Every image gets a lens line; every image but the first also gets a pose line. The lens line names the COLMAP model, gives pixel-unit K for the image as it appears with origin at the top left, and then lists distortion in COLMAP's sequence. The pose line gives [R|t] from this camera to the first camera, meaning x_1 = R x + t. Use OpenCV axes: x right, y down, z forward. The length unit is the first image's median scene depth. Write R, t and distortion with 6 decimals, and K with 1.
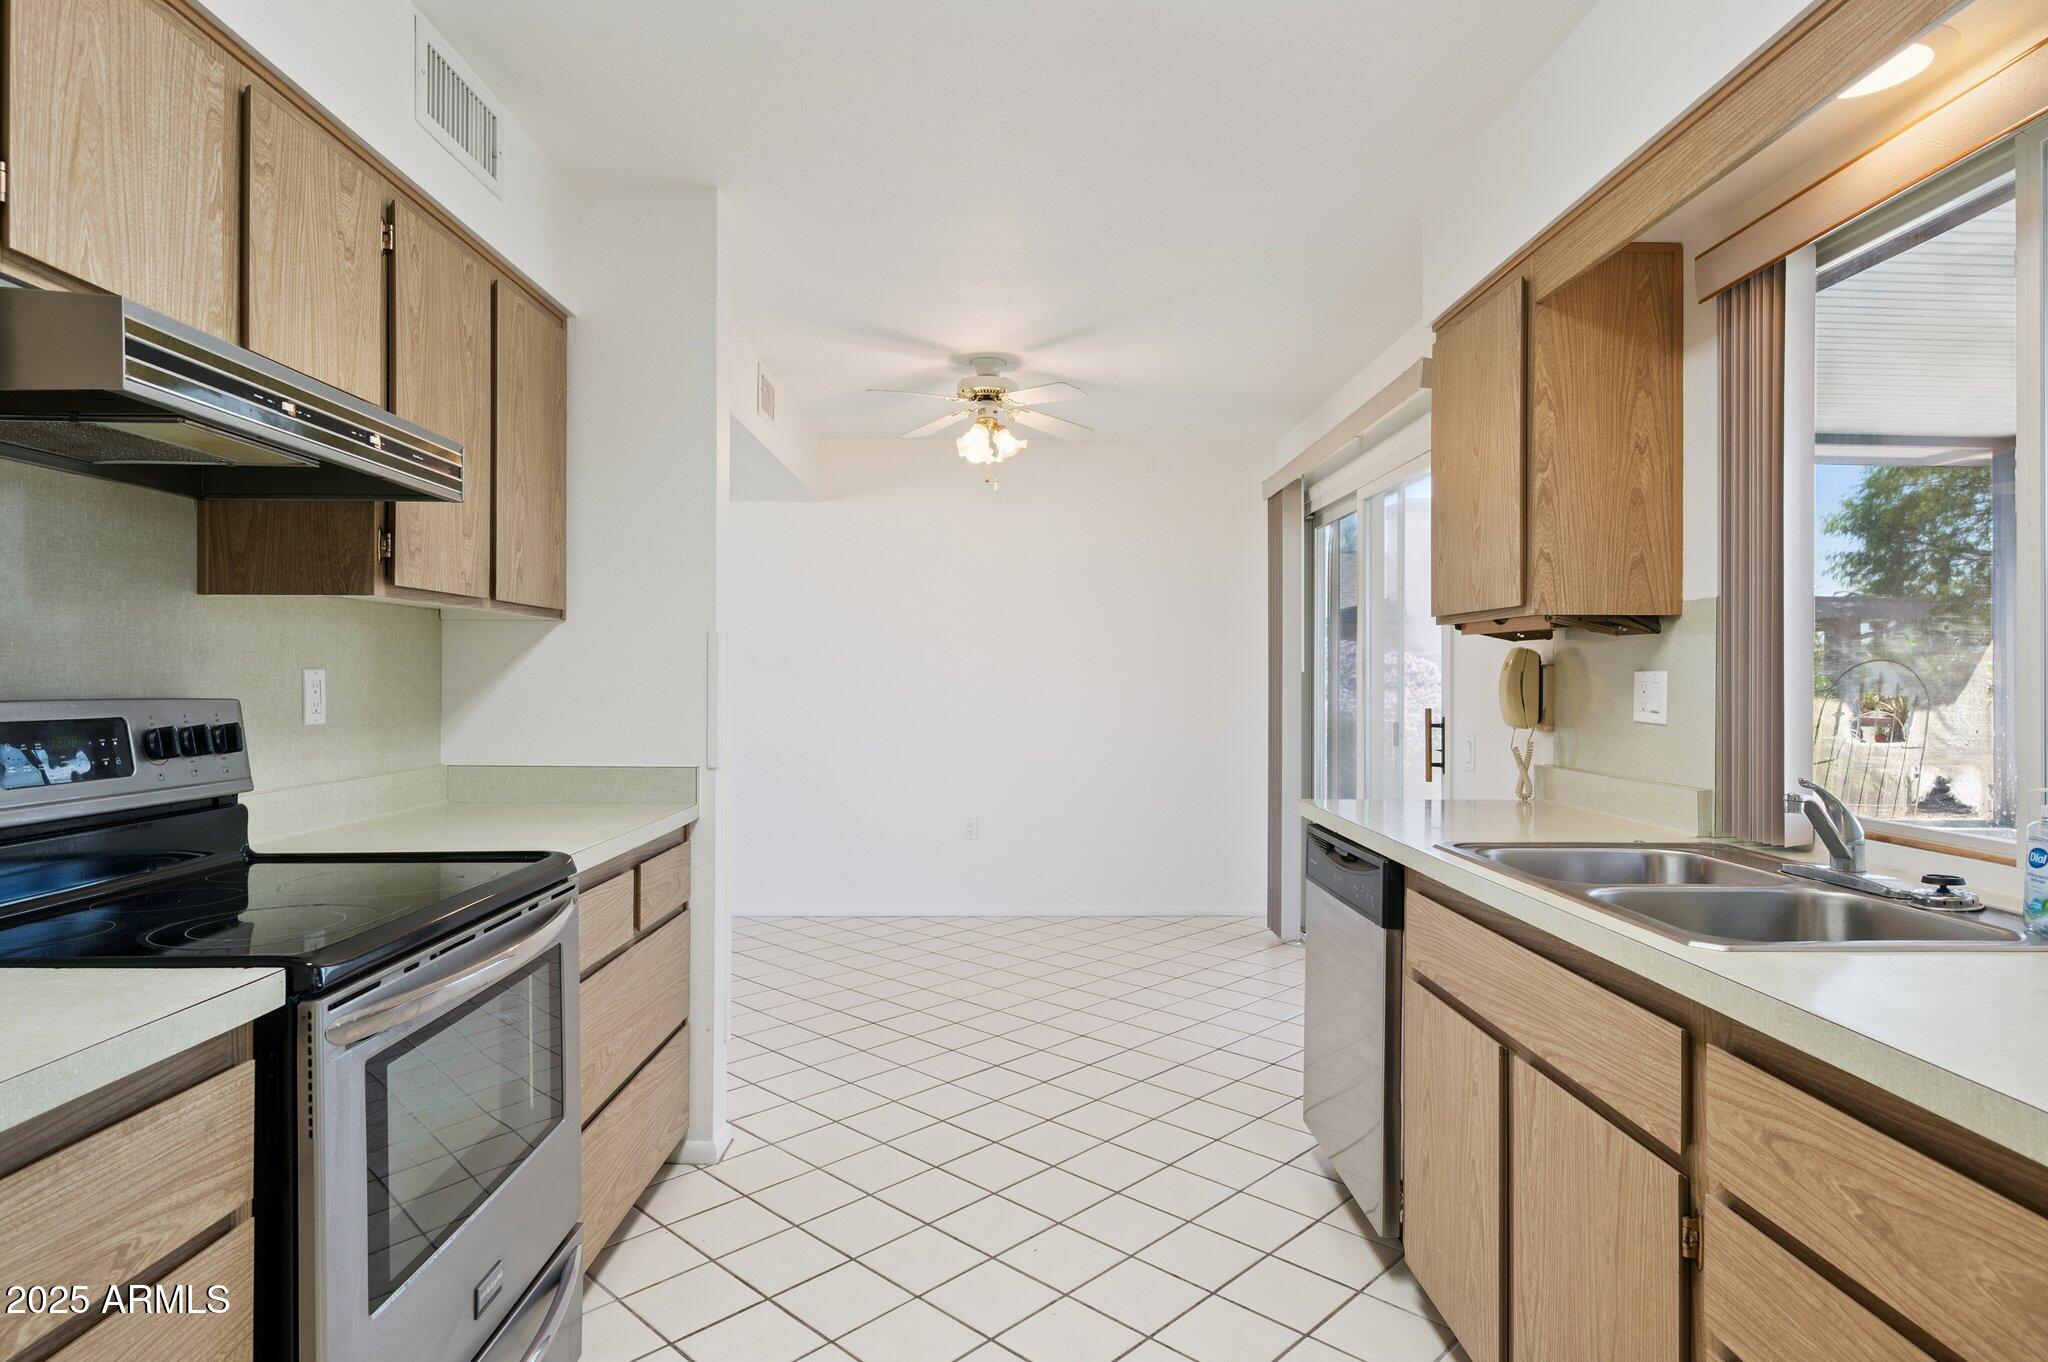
lens RADIAL K [[1106.9, 0, 1024.0], [0, 1106.9, 683.1], [0, 0, 1]] dist [-0.004836, -0.000078]
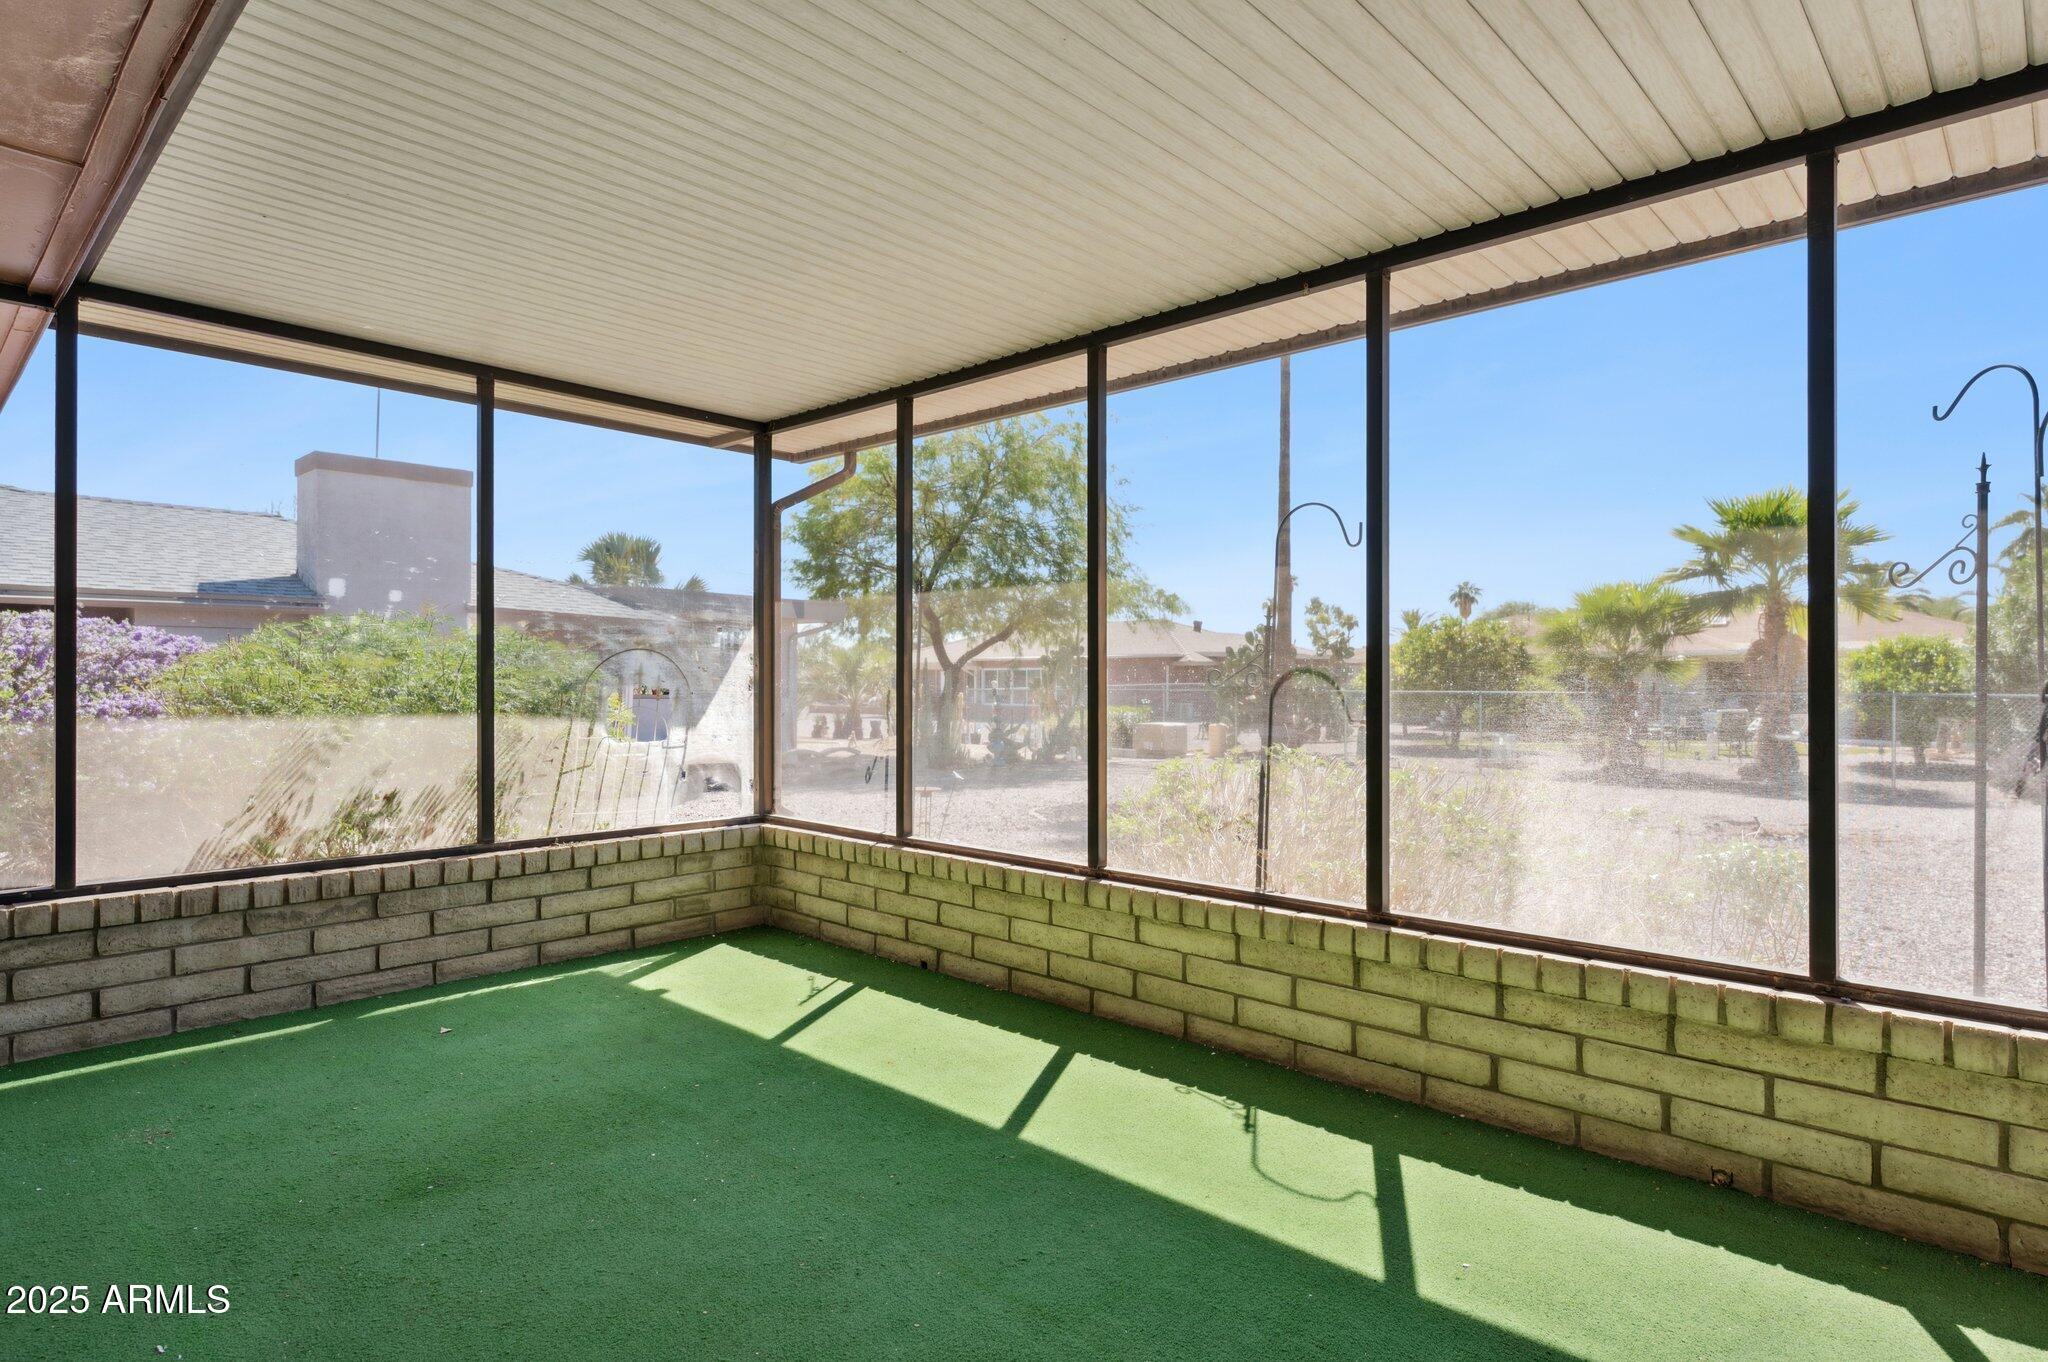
lens RADIAL K [[1106.9, 0, 1022.9], [0, 1106.9, 680.7], [0, 0, 1]] dist [-0.004836, -0.000078]
pose [[0.695339, -0.005677, 0.718660, 0.088593], [0.002255, 0.999981, 0.005717, 0.000029], [-0.718679, -0.002355, 0.695338, 0.039831]]
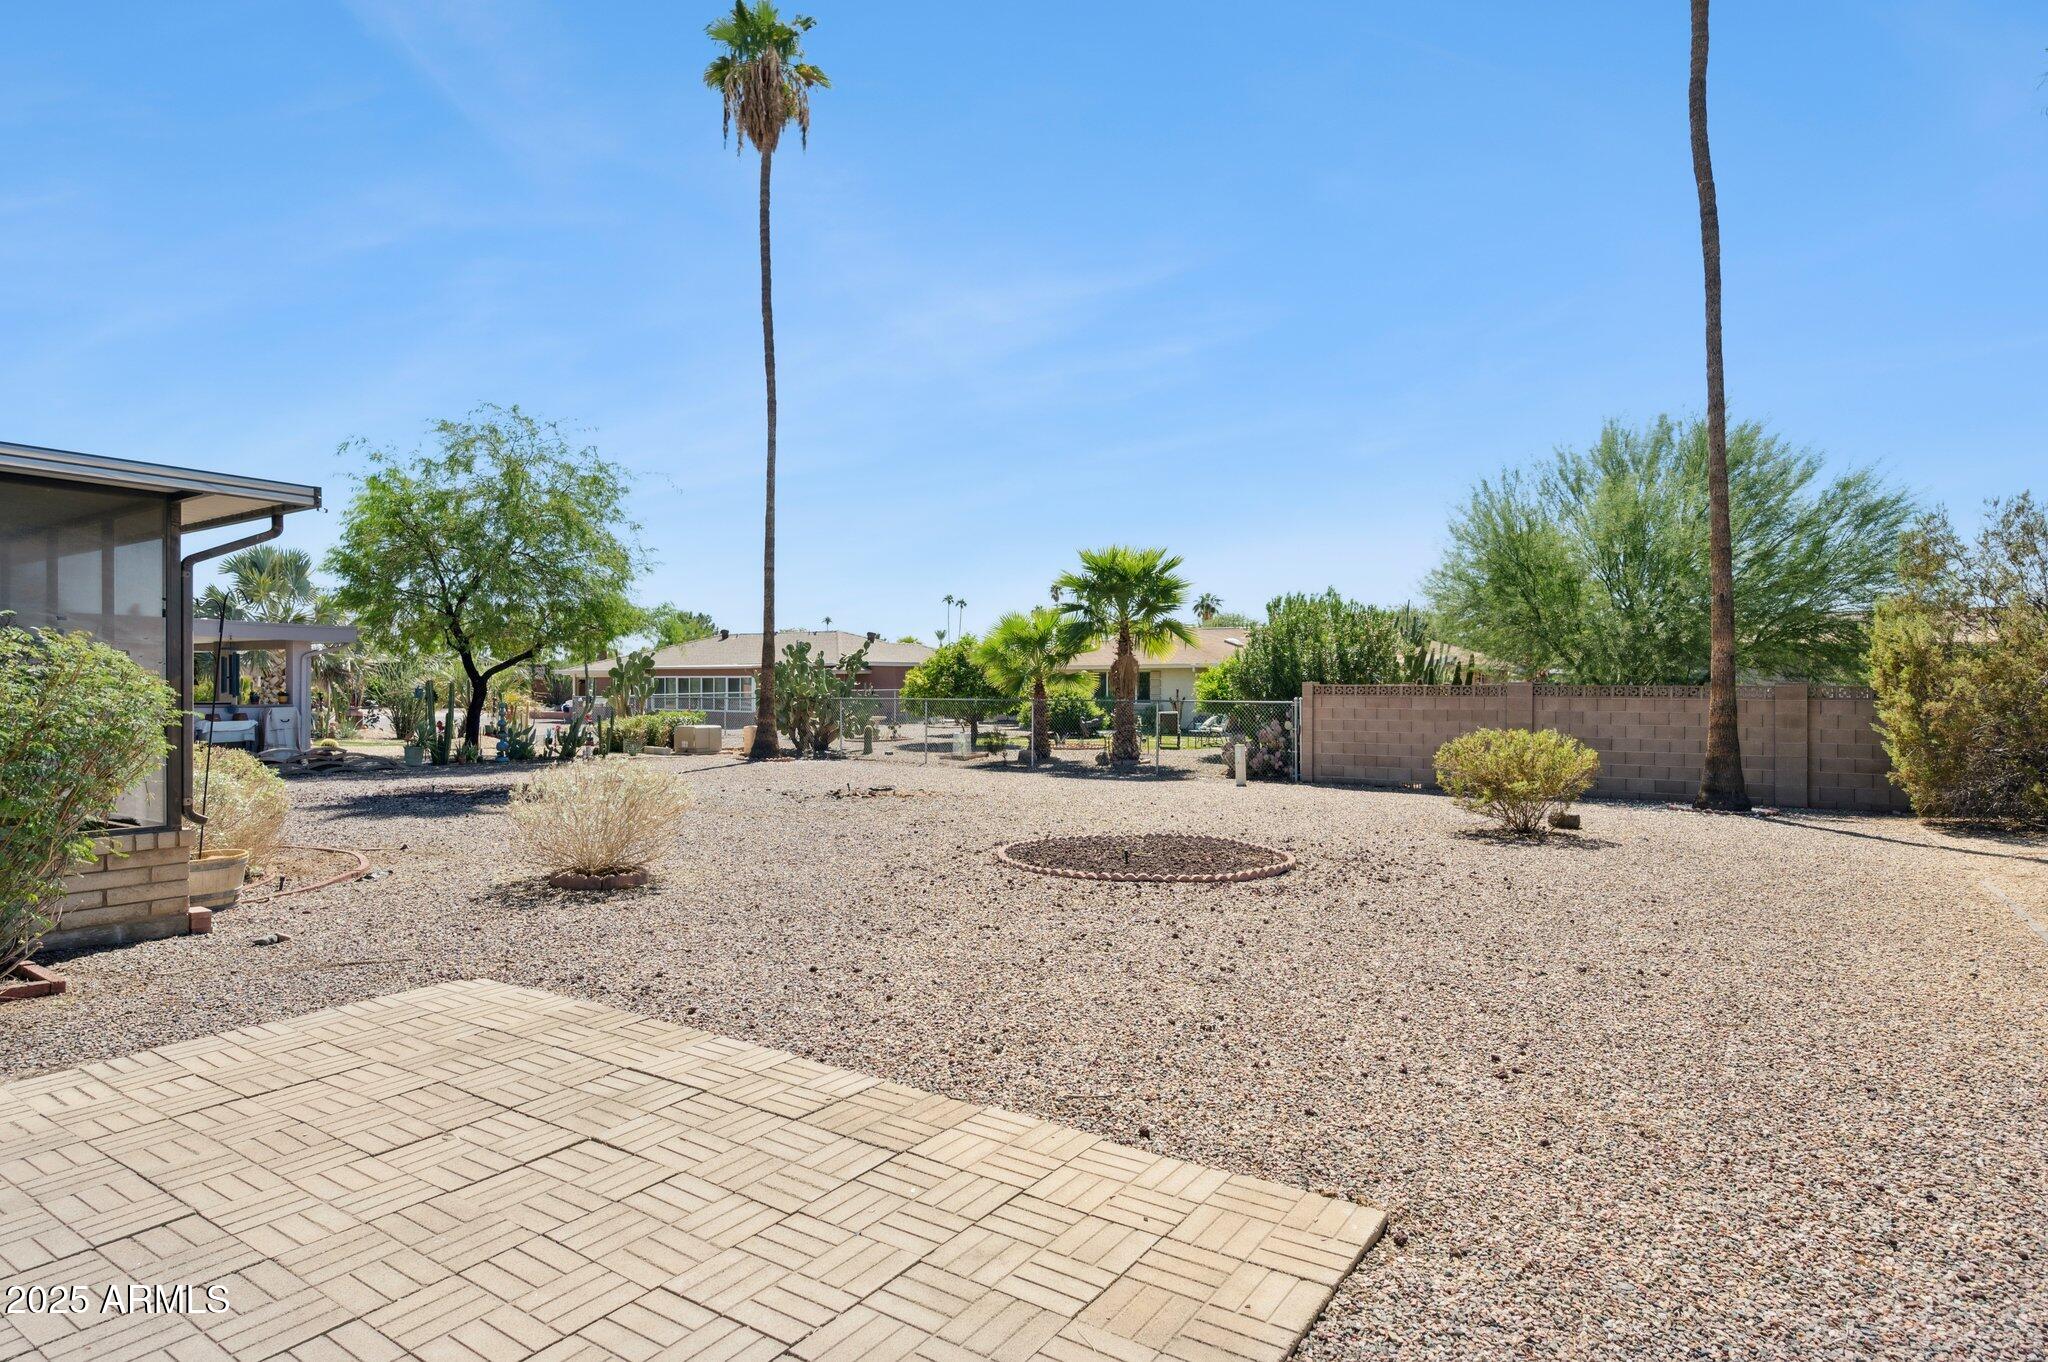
lens RADIAL K [[1106.9, 0, 1019.0], [0, 1106.9, 695.2], [0, 0, 1]] dist [-0.004836, -0.000078]
pose [[0.563563, -0.014372, 0.825948, 0.122143], [0.003505, 0.999881, 0.015007, -0.010389], [-0.826066, -0.005562, 0.563546, -0.649048]]
